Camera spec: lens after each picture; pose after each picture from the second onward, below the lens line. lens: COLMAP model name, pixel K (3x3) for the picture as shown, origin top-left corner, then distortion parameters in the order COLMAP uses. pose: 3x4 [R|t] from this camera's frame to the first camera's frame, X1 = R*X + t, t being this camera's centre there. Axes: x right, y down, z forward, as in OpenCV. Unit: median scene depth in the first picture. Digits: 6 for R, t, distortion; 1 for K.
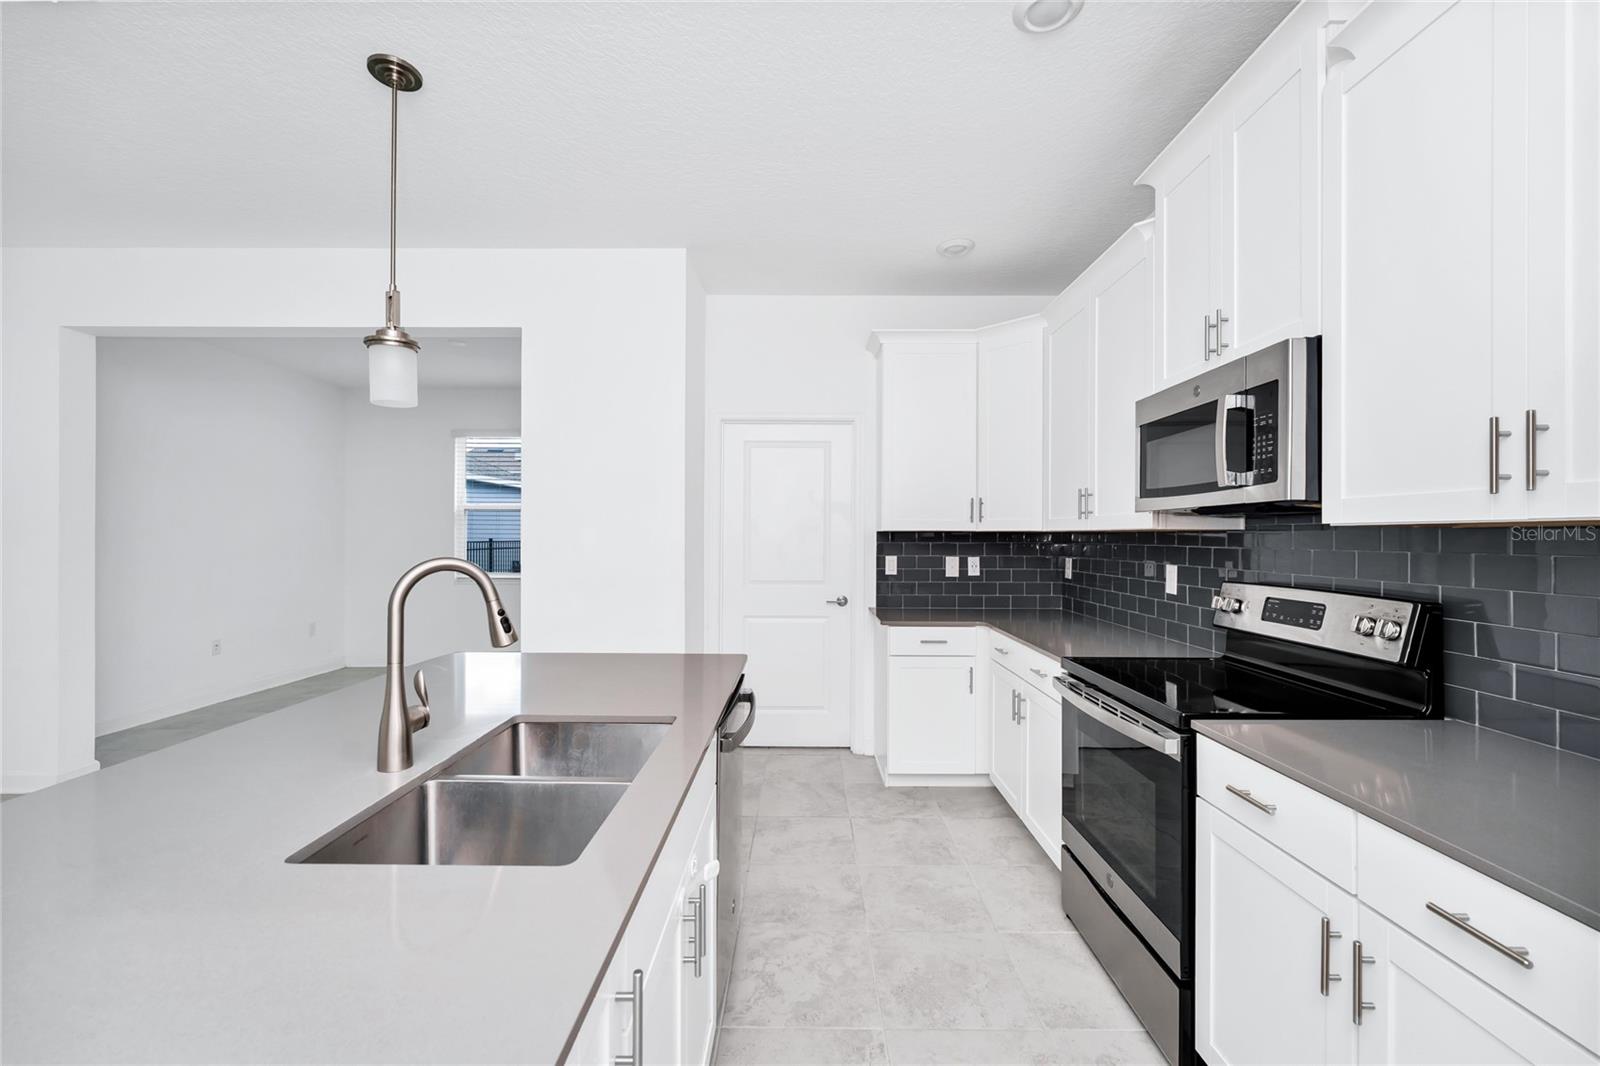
lens RADIAL K [[652.8, 0, 798.9], [0, 652.8, 534.4], [0, 0, 1]] dist [-0.000133, -0.000214]
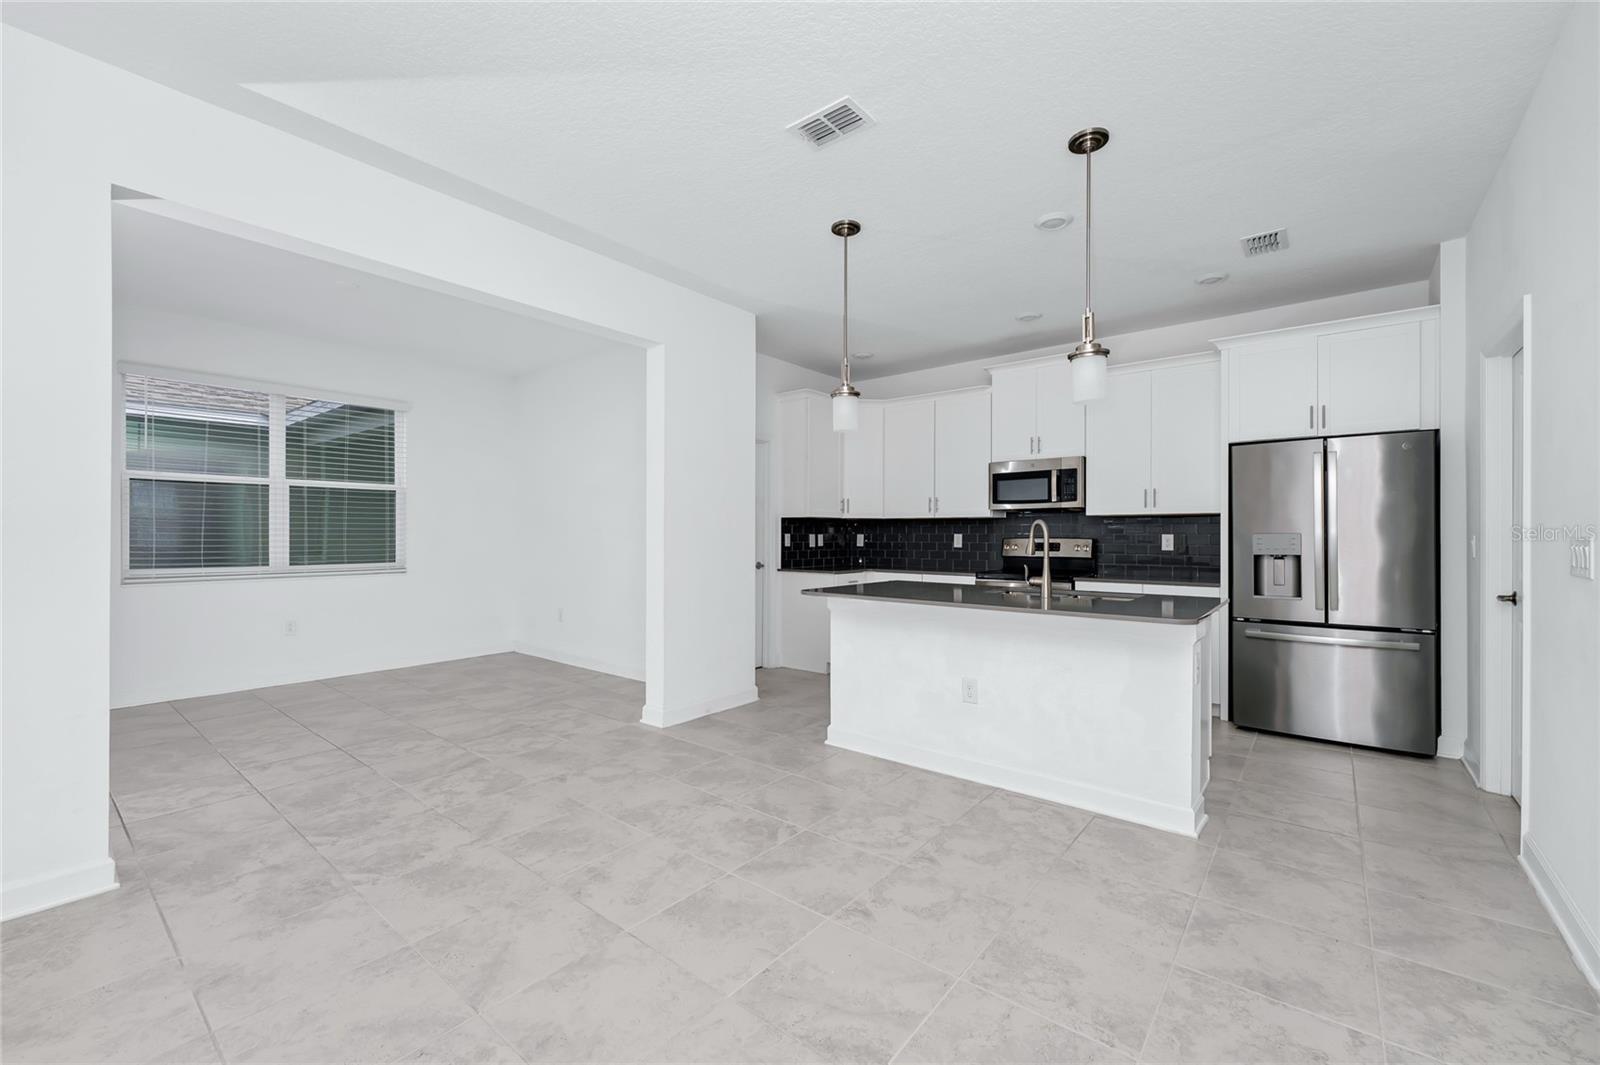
lens RADIAL K [[644.0, 0, 800.0], [0, 644.0, 532.5], [0, 0, 1]] dist [-0.001203, -0.000245]
pose [[0.628451, 0.000161, 0.777849, -1.802560], [-0.002131, 0.999997, 0.001514, 0.048845], [-0.777846, -0.002609, 0.628450, 0.069474]]
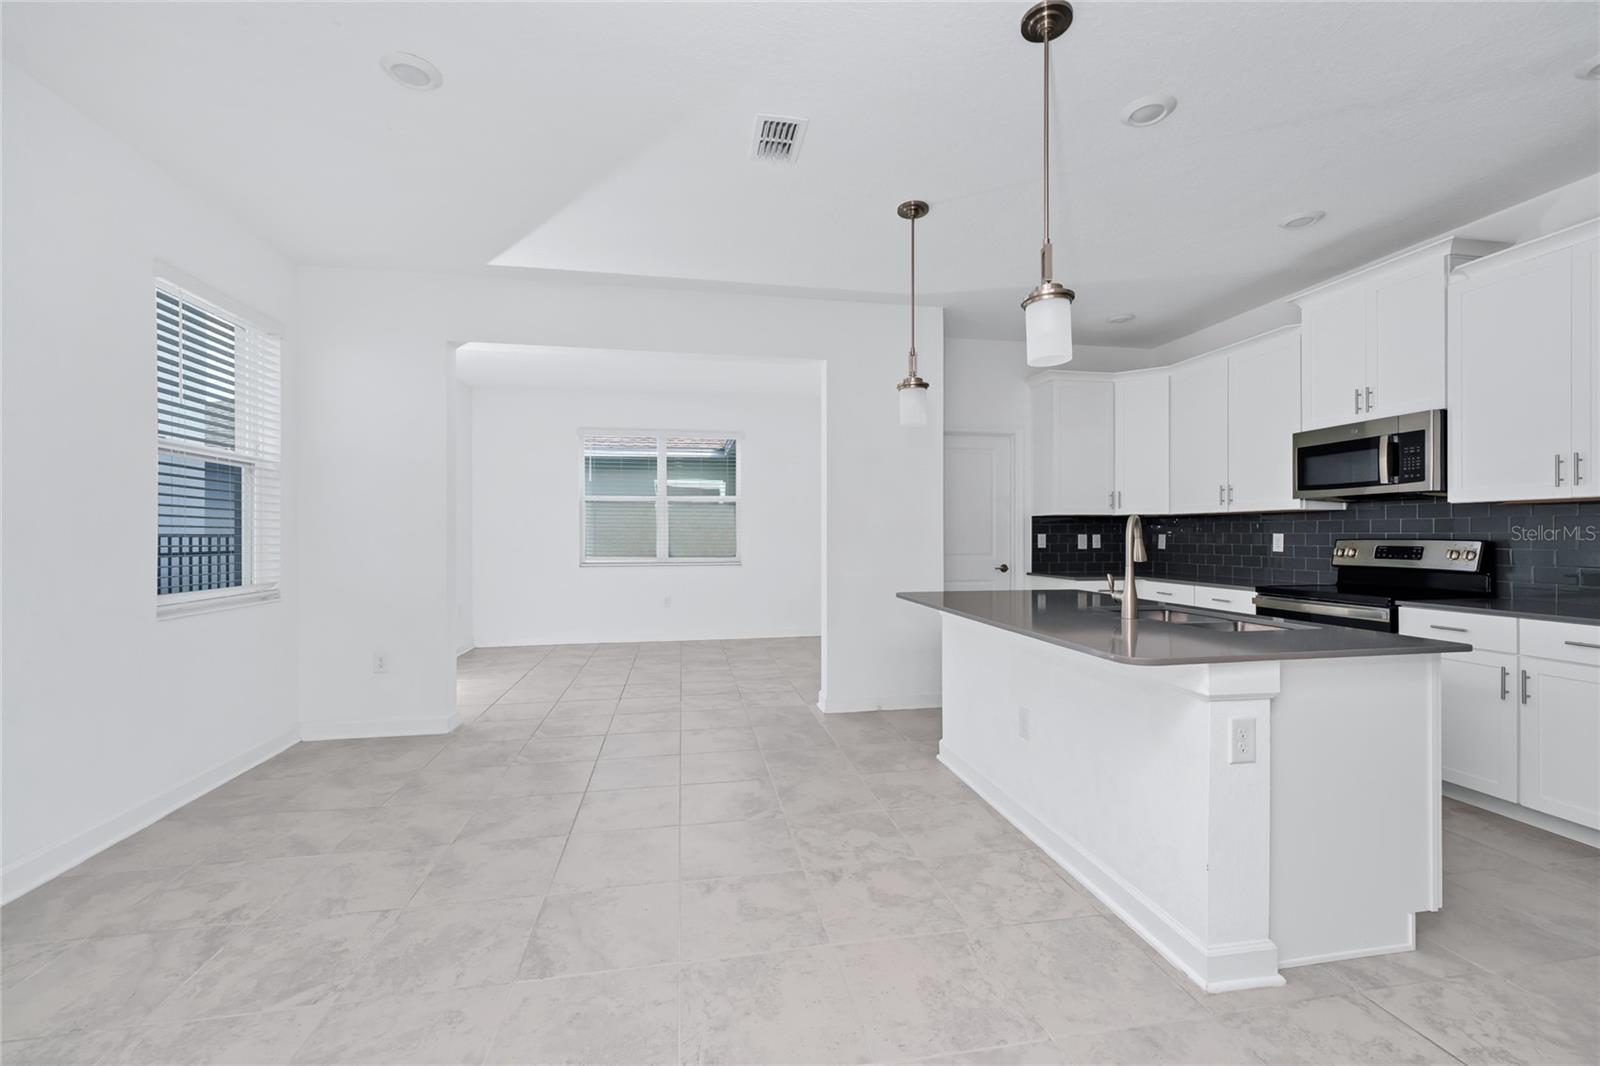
lens RADIAL K [[647.9, 0, 802.4], [0, 647.9, 531.4], [0, 0, 1]] dist [-0.002193, -0.000190]
pose [[0.982420, -0.002835, 0.186663, -1.079153], [0.003239, 0.999993, -0.001860, 0.050477], [-0.186657, 0.002432, 0.982422, -0.416713]]
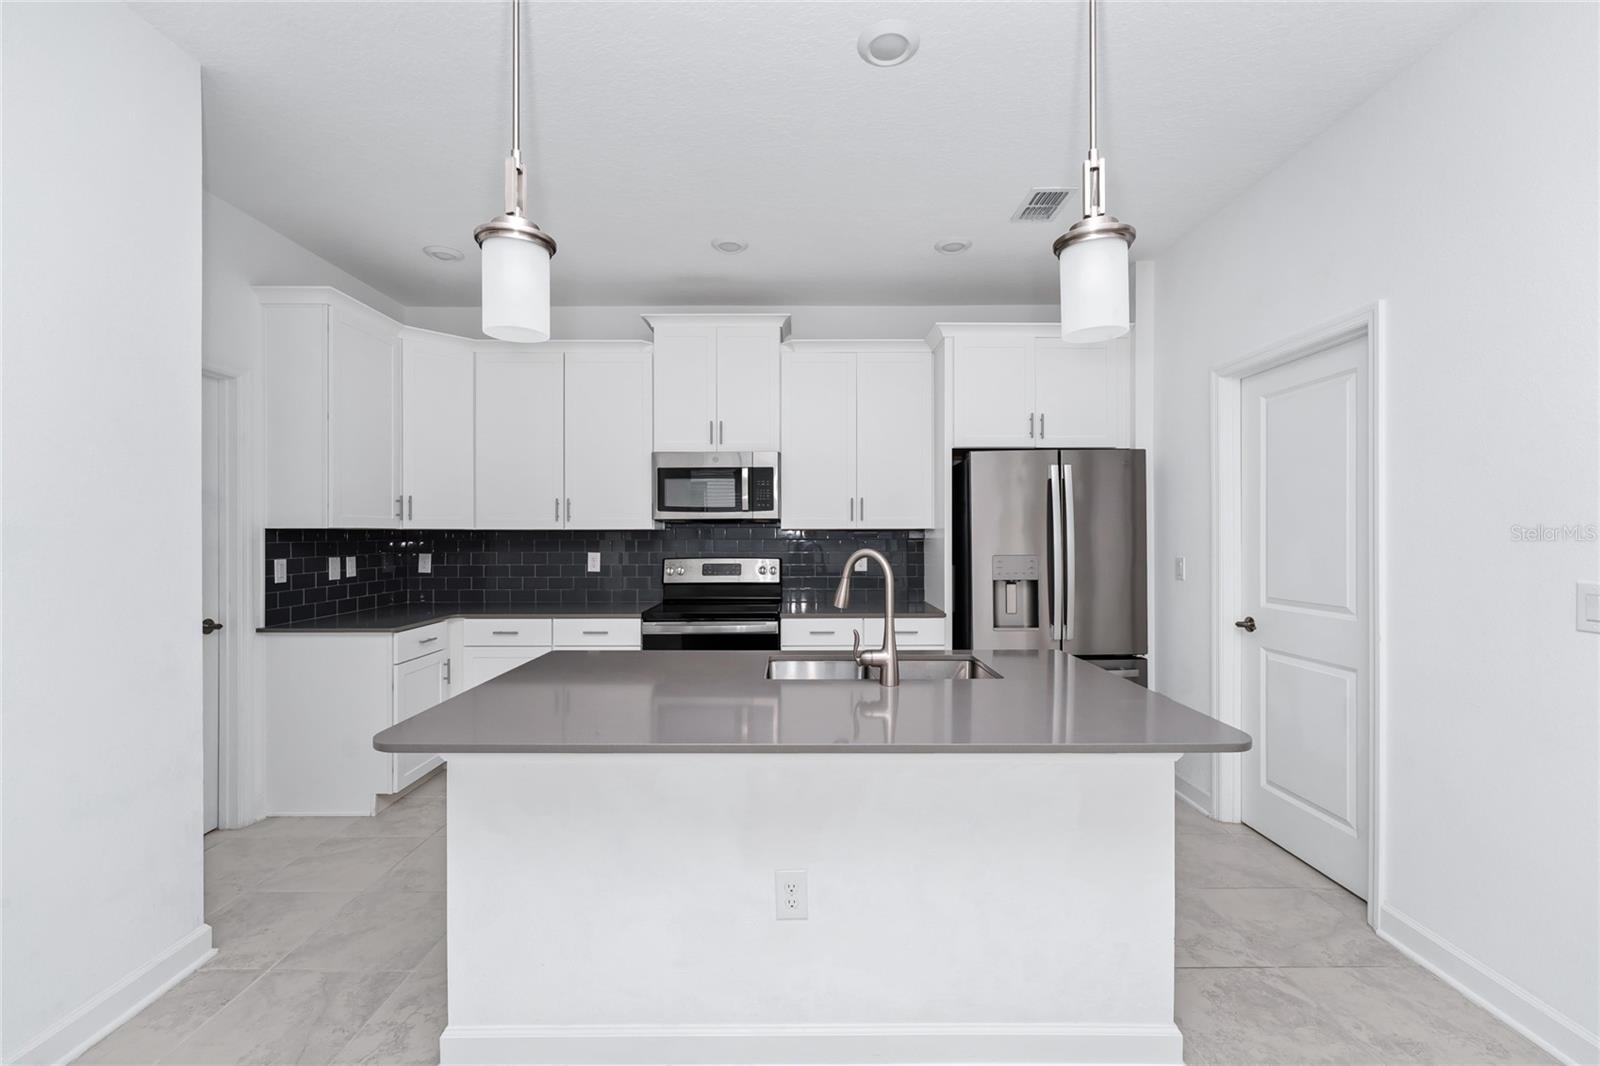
lens RADIAL K [[652.8, 0, 798.9], [0, 652.8, 534.4], [0, 0, 1]] dist [-0.000133, -0.000214]
pose [[-0.004162, -0.004048, 0.999983, -1.185335], [-0.000552, 0.999992, 0.004045, -0.002340], [-0.999991, -0.000535, -0.004164, 0.663631]]
